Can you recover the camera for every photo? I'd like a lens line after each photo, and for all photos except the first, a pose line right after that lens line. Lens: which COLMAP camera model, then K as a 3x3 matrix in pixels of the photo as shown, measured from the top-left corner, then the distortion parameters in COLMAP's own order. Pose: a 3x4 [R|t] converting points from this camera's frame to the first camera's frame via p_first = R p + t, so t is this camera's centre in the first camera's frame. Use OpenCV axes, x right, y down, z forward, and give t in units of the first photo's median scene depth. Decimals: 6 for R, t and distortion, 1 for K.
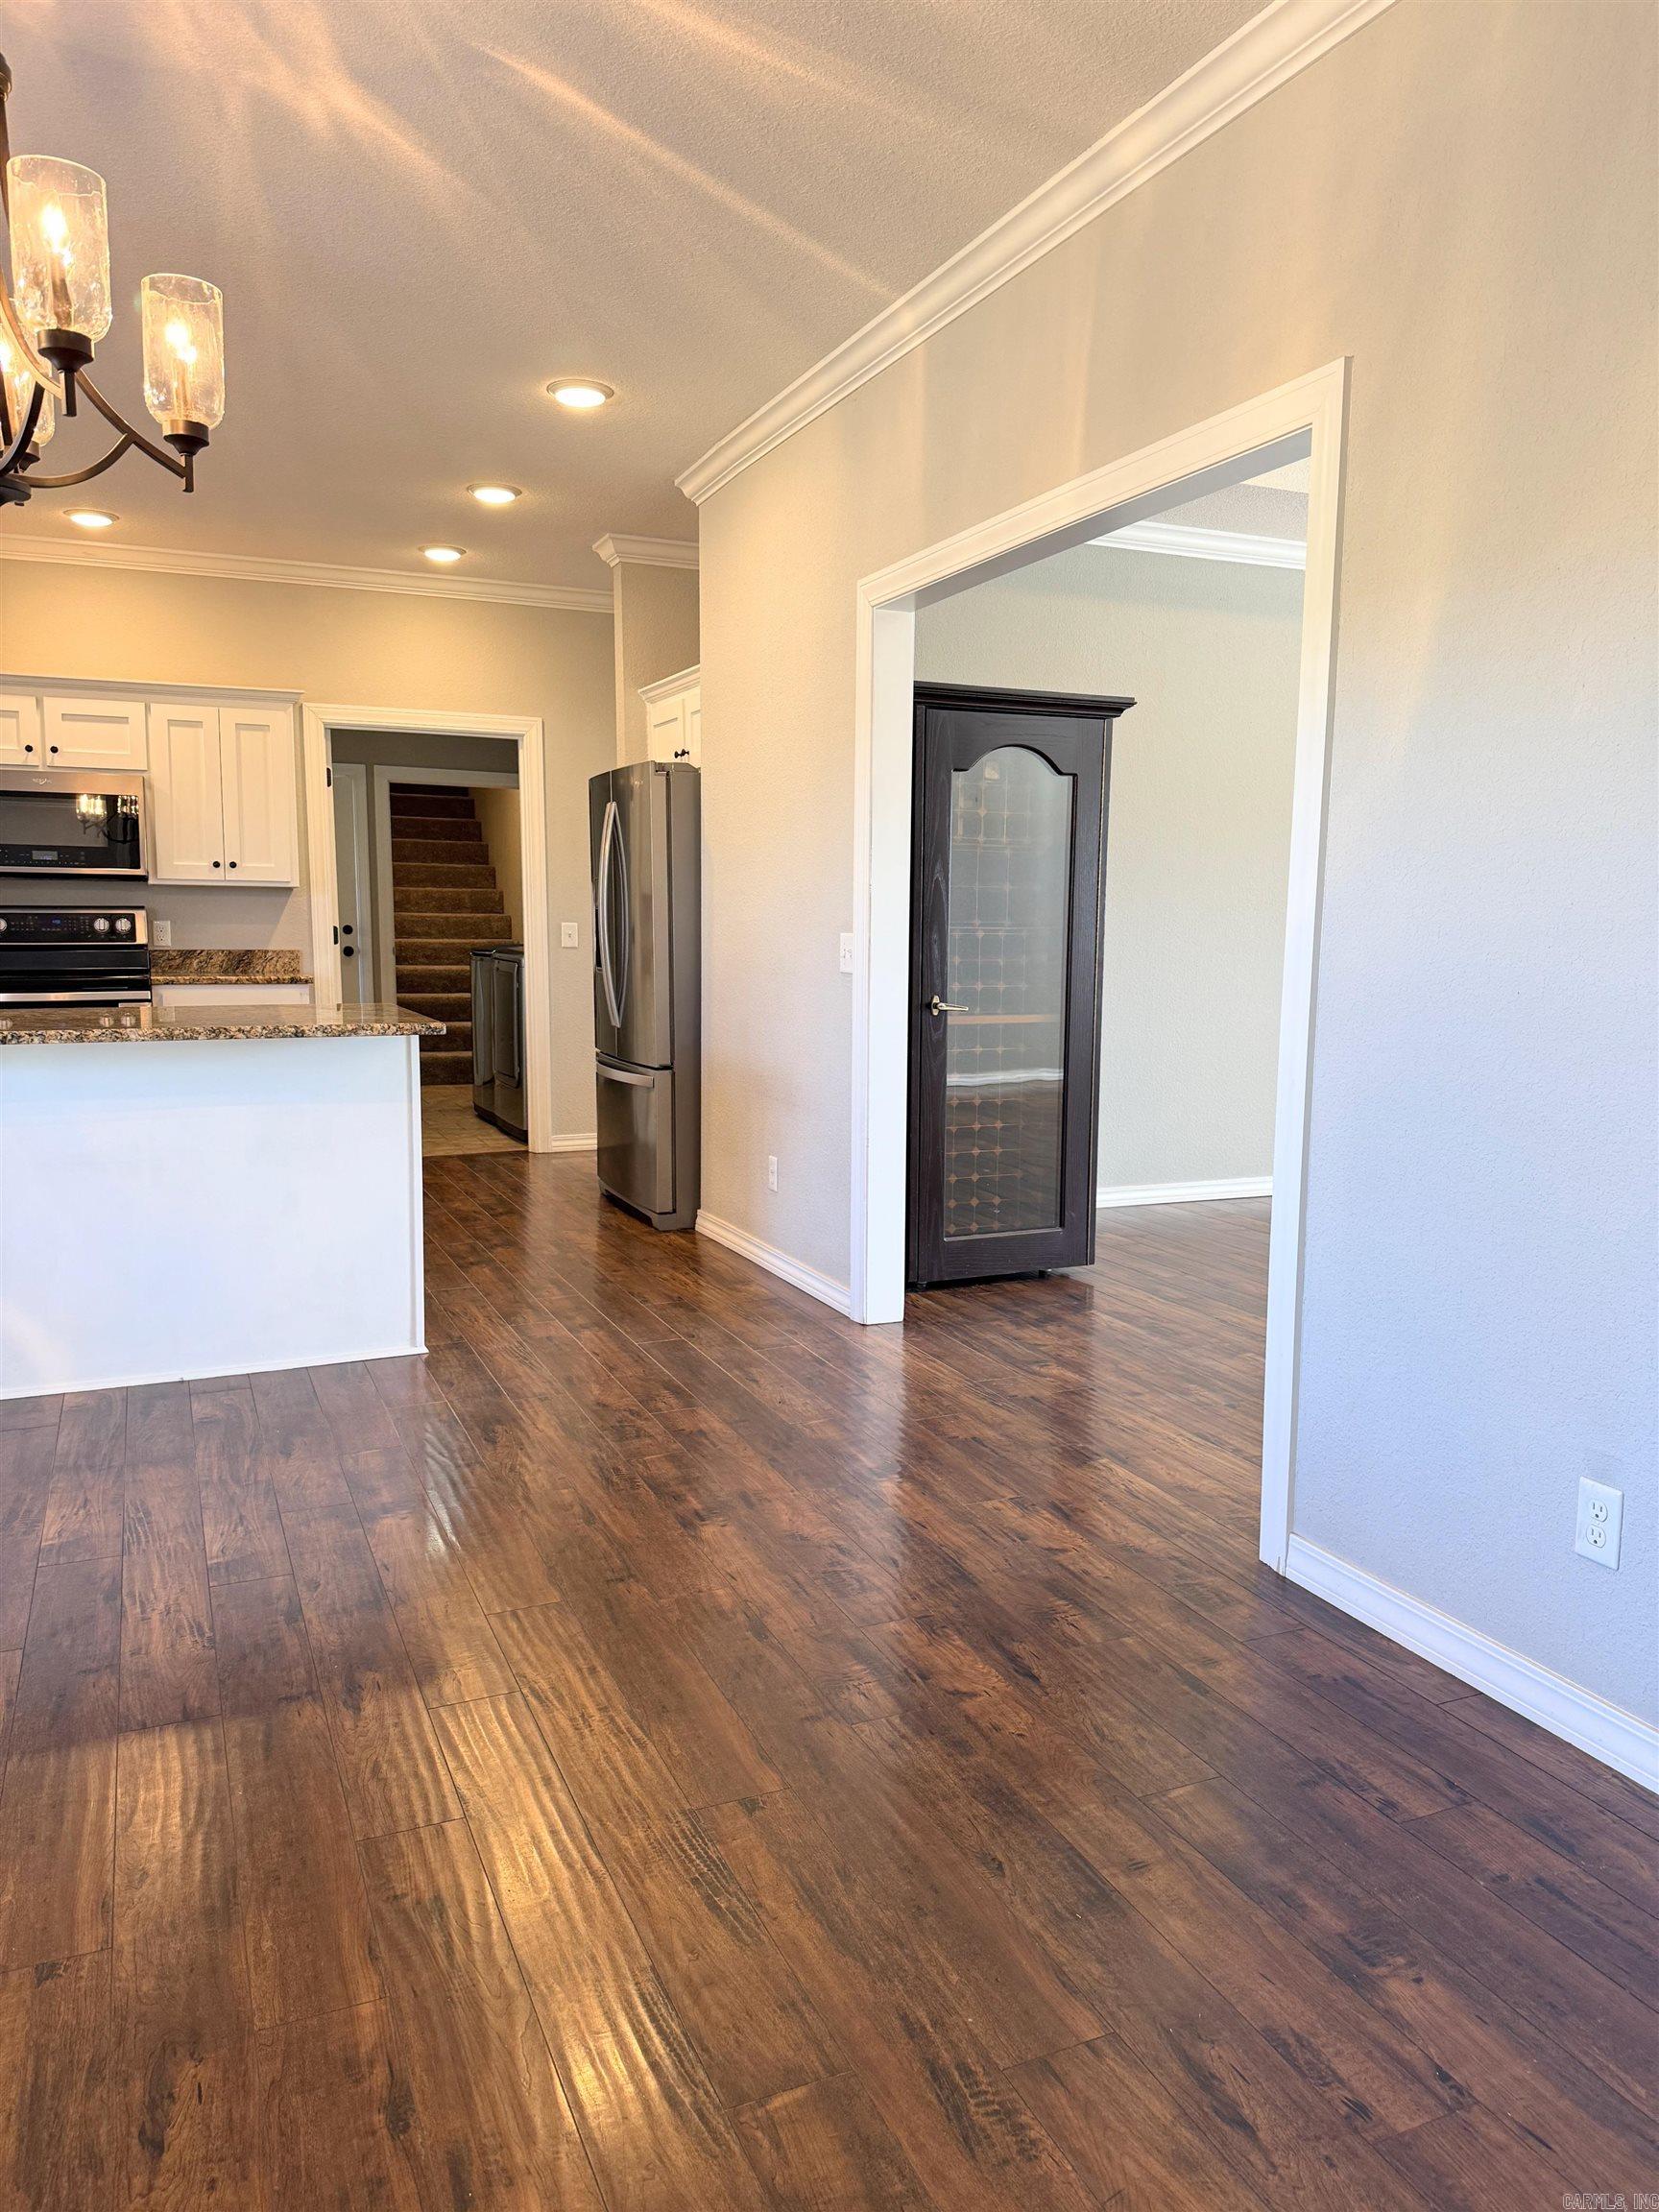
lens RADIAL K [[1575.8, 0, 833.3], [0, 1575.8, 1101.7], [0, 0, 1]] dist [0.032991, -0.005721]
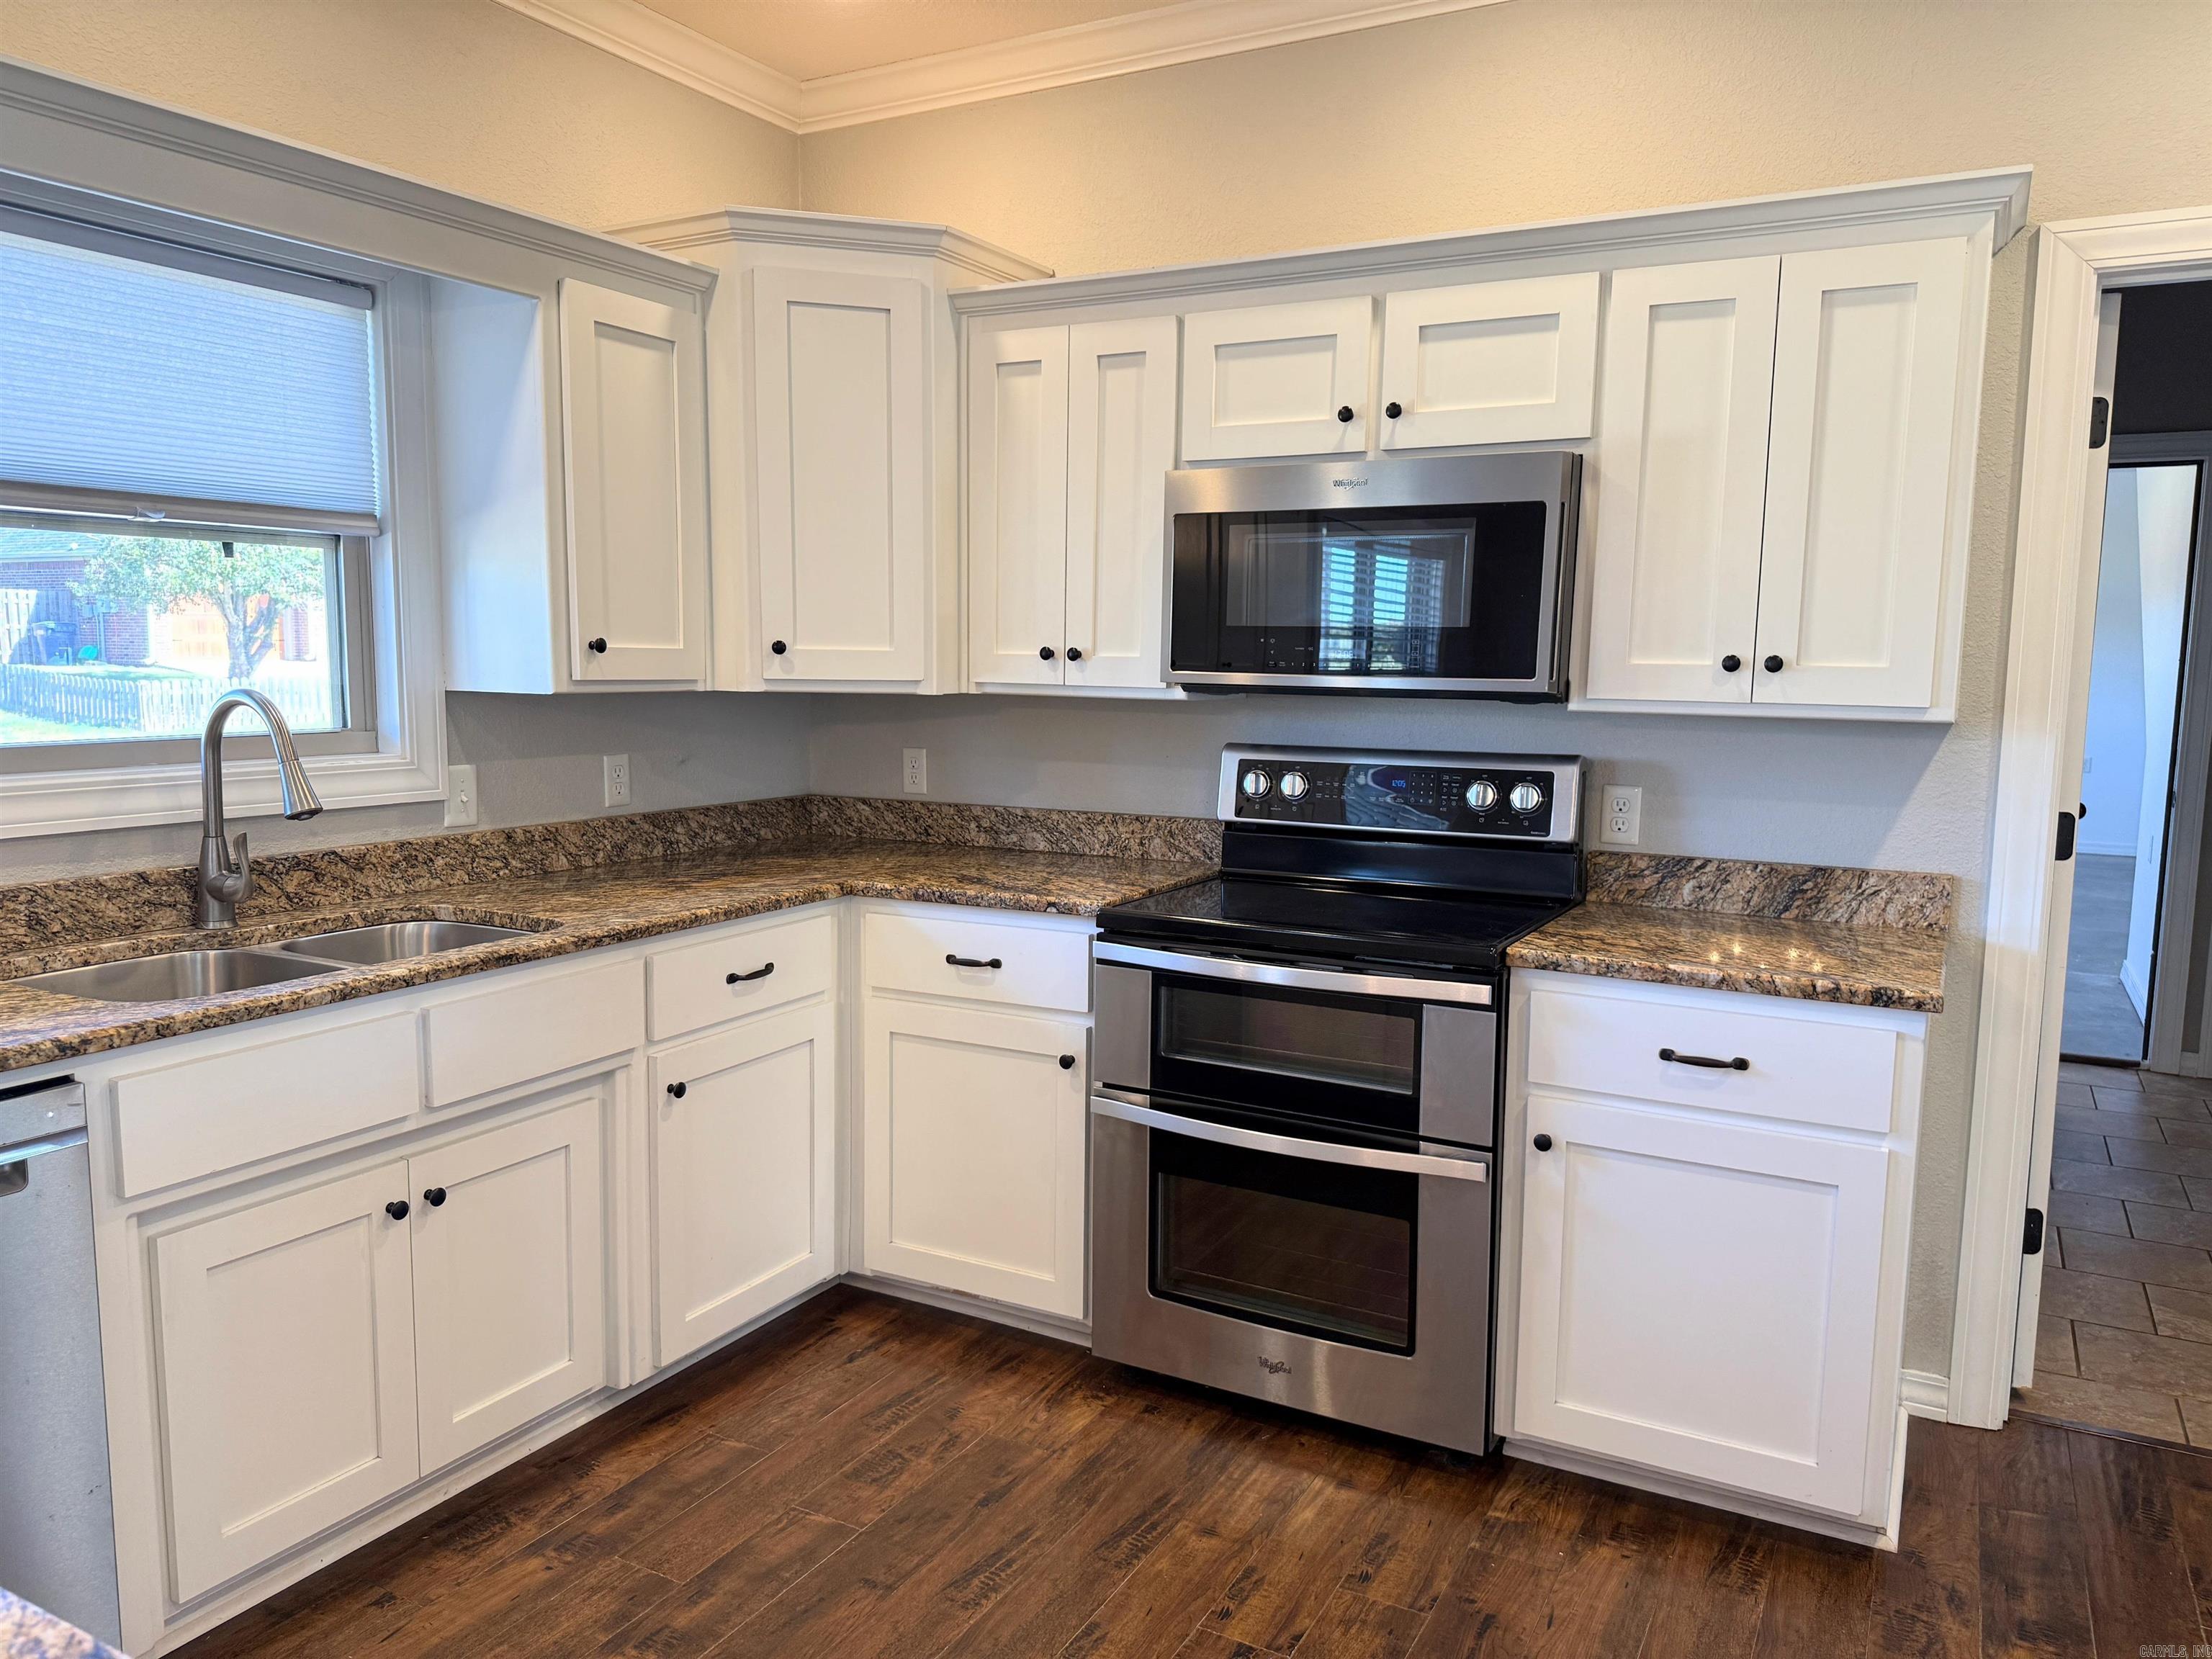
lens RADIAL K [[1575.8, 0, 1113.3], [0, 1575.8, 830.1], [0, 0, 1]] dist [0.032991, -0.005721]
pose [[0.617555, 0.093740, -0.780922, -0.172190], [-0.103721, 0.993907, 0.037284, -0.107034], [0.779659, 0.057973, 0.623515, 0.634994]]
